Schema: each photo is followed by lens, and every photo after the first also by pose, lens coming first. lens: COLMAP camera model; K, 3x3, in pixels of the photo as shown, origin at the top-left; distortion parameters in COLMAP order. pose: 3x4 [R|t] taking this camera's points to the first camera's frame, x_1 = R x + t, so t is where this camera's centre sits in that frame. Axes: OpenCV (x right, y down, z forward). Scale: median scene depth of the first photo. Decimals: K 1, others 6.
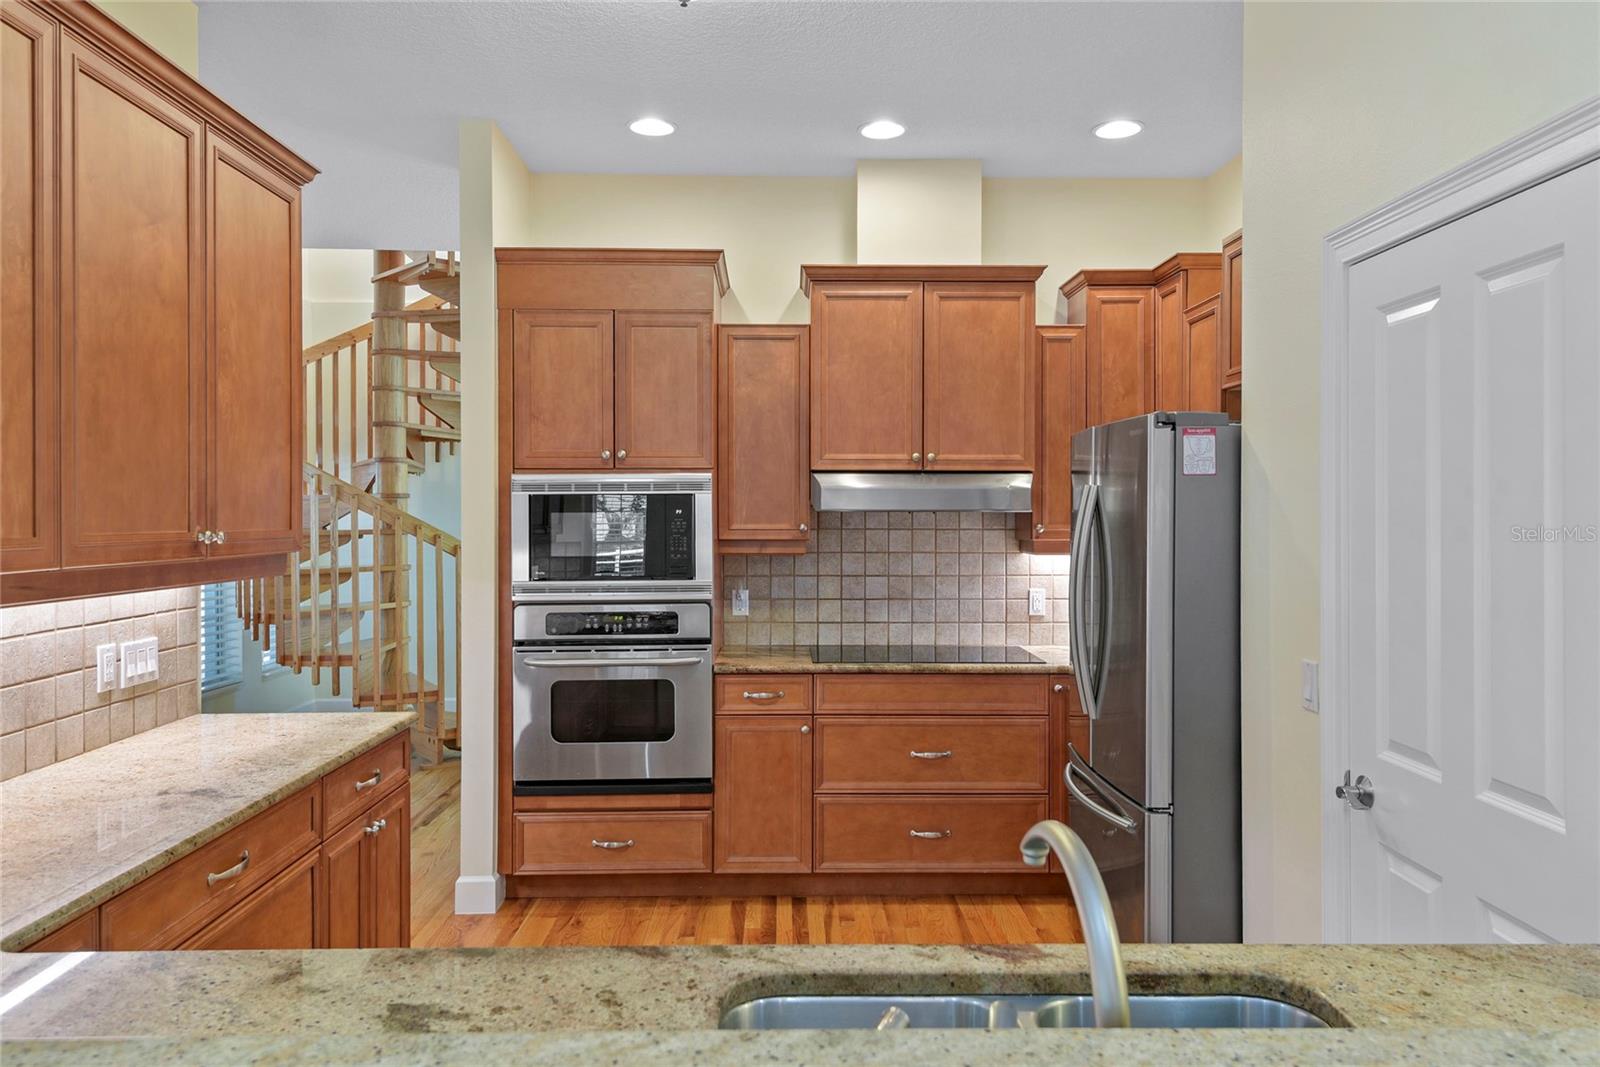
lens RADIAL K [[1109.6, 0, 806.8], [0, 1109.6, 525.4], [0, 0, 1]] dist [0.024027, -0.001007]
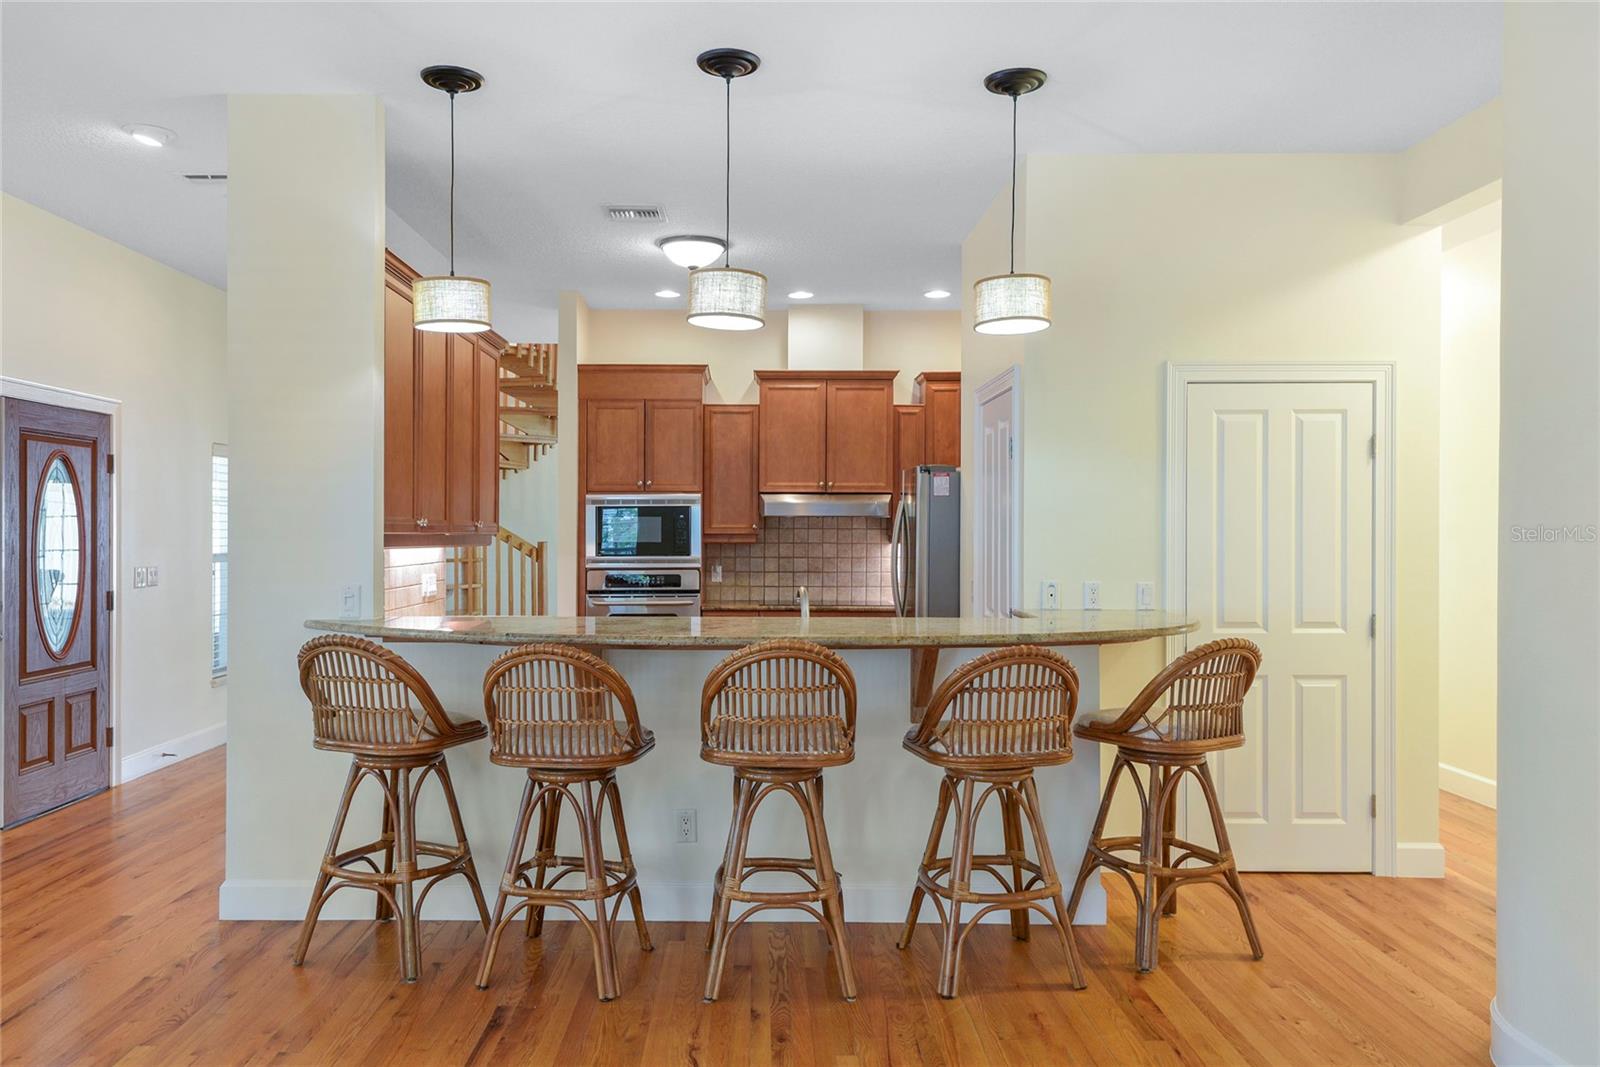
lens RADIAL K [[1180.3, 0, 746.9], [0, 1180.3, 535.6], [0, 0, 1]] dist [0.038210, -0.002683]
pose [[0.999638, 0.001607, -0.026841, 0.034664], [-0.001853, 0.999957, -0.009128, 0.033614], [0.026825, 0.009175, 0.999598, -0.818579]]
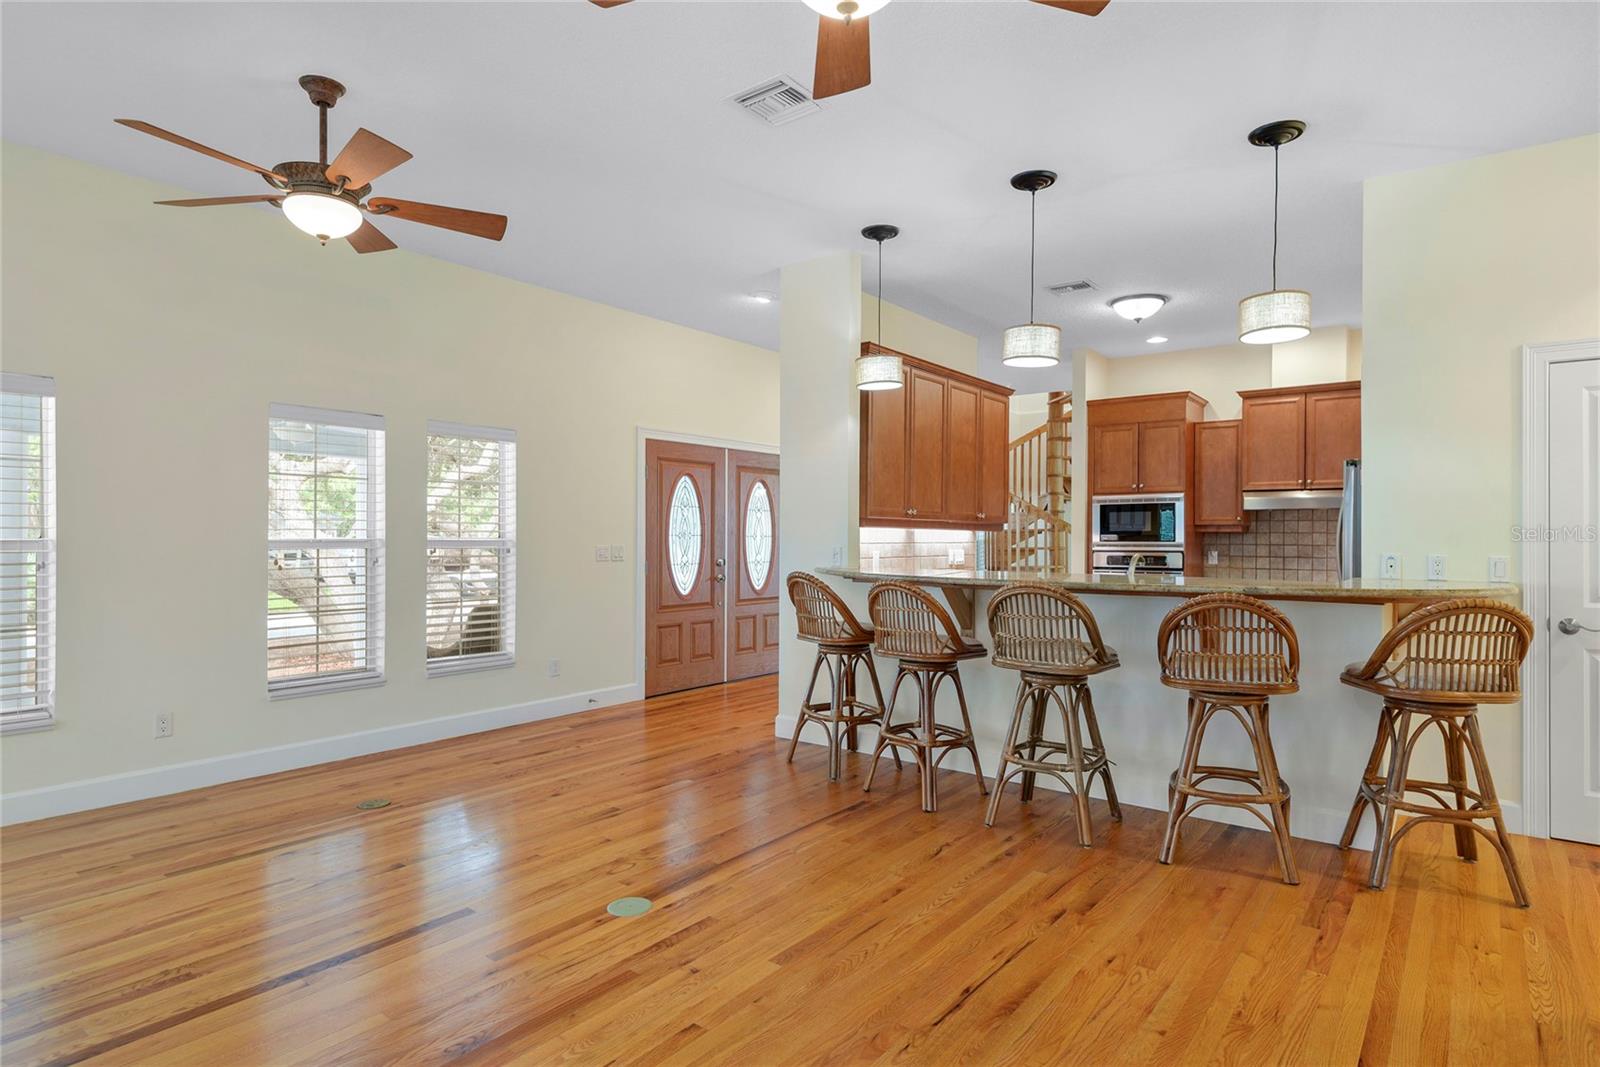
lens RADIAL K [[873.4, 0, 800.0], [0, 873.4, 533.5], [0, 0, 1]] dist [0.031974, -0.001165]
pose [[0.781442, 0.000493, -0.623977, 0.399861], [-0.012111, 0.999823, -0.014376, 0.065993], [0.623860, 0.018791, 0.781310, -0.818509]]
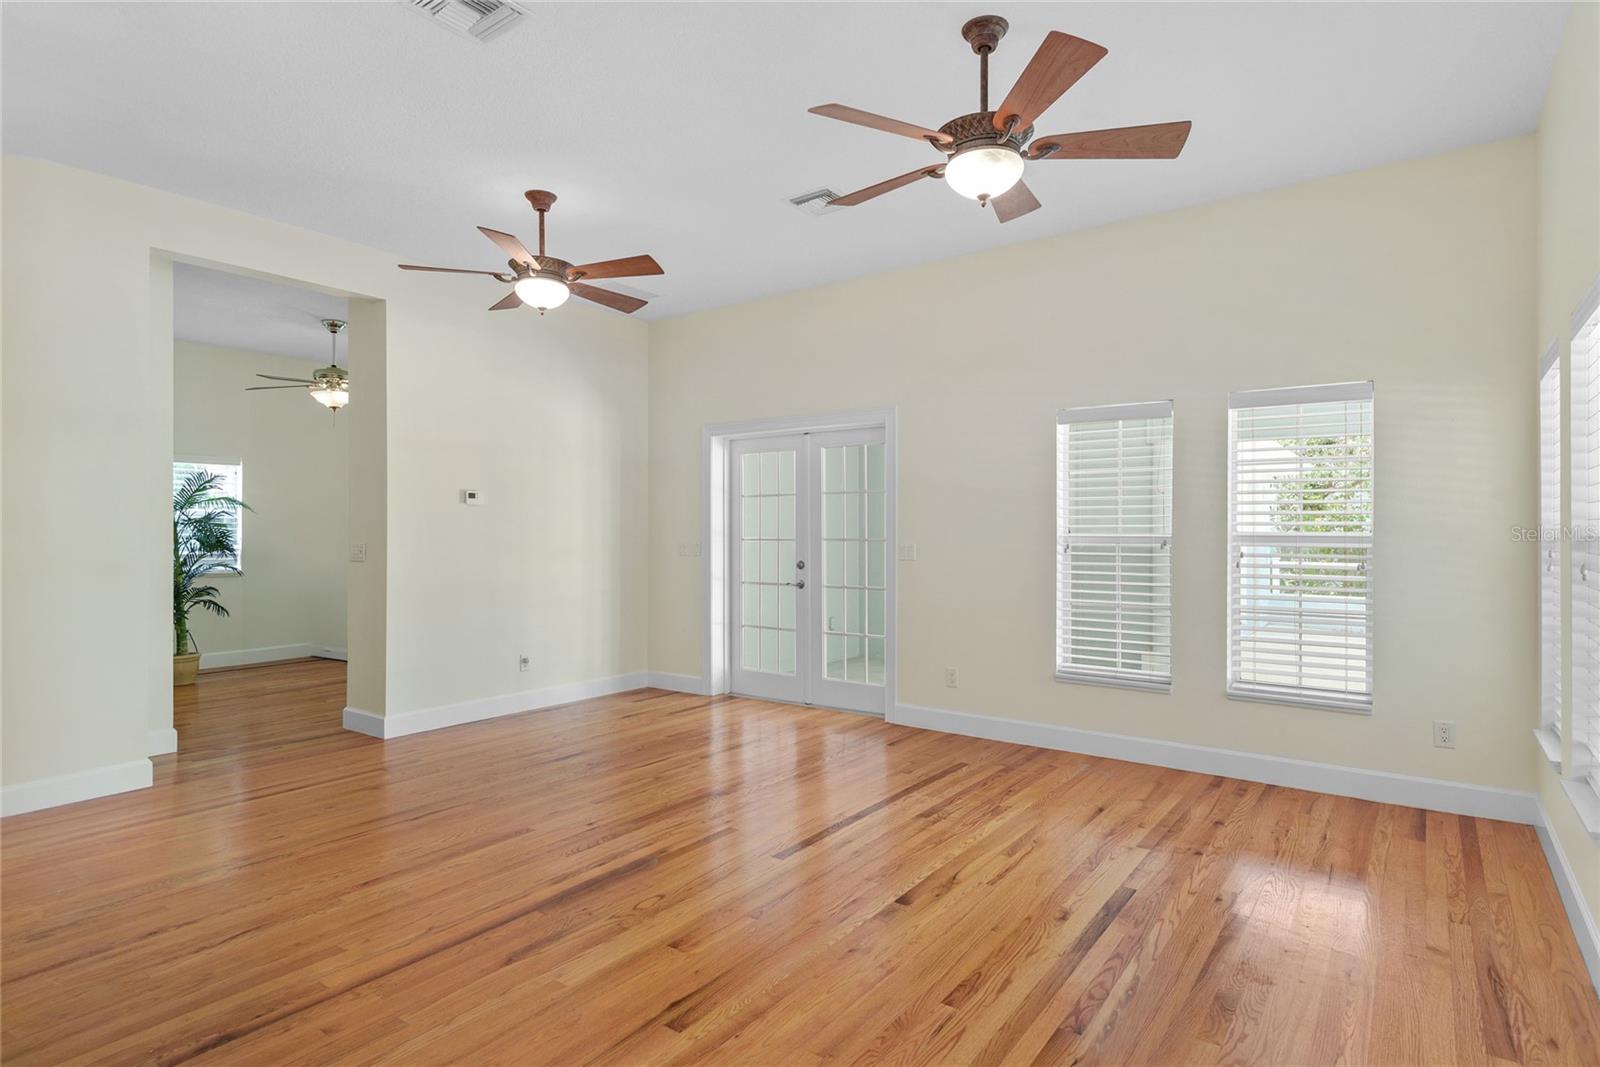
lens RADIAL K [[846.3, 0, 802.6], [0, 846.3, 526.5], [0, 0, 1]] dist [0.015651, -0.000048]
pose [[-0.797220, 0.003475, 0.603678, -0.718436], [0.008570, 0.999948, 0.005562, 0.056458], [-0.603628, 0.009608, -0.797208, 0.161657]]
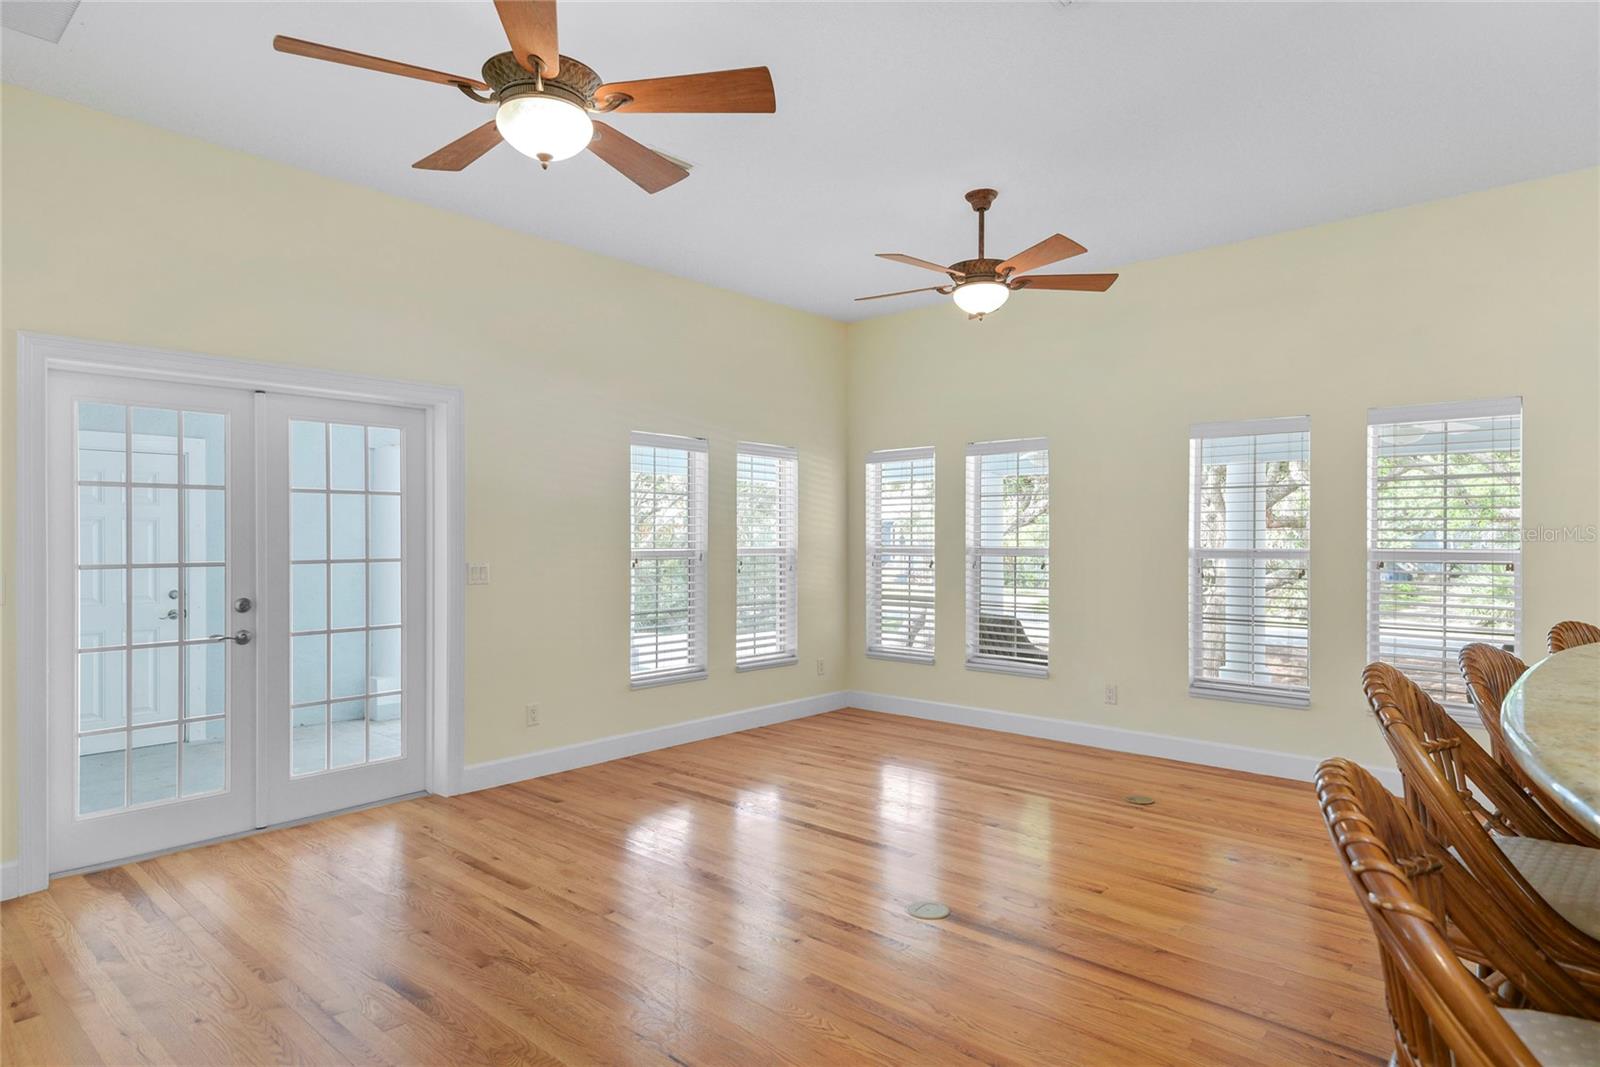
lens RADIAL K [[905.1, 0, 800.0], [0, 905.1, 533.5], [0, 0, 1]] dist [0.042222, -0.000135]
pose [[-0.675015, -0.002713, -0.737799, 0.480272], [-0.011932, 0.999903, 0.007240, 0.041688], [0.737707, 0.013690, -0.674982, 0.081597]]
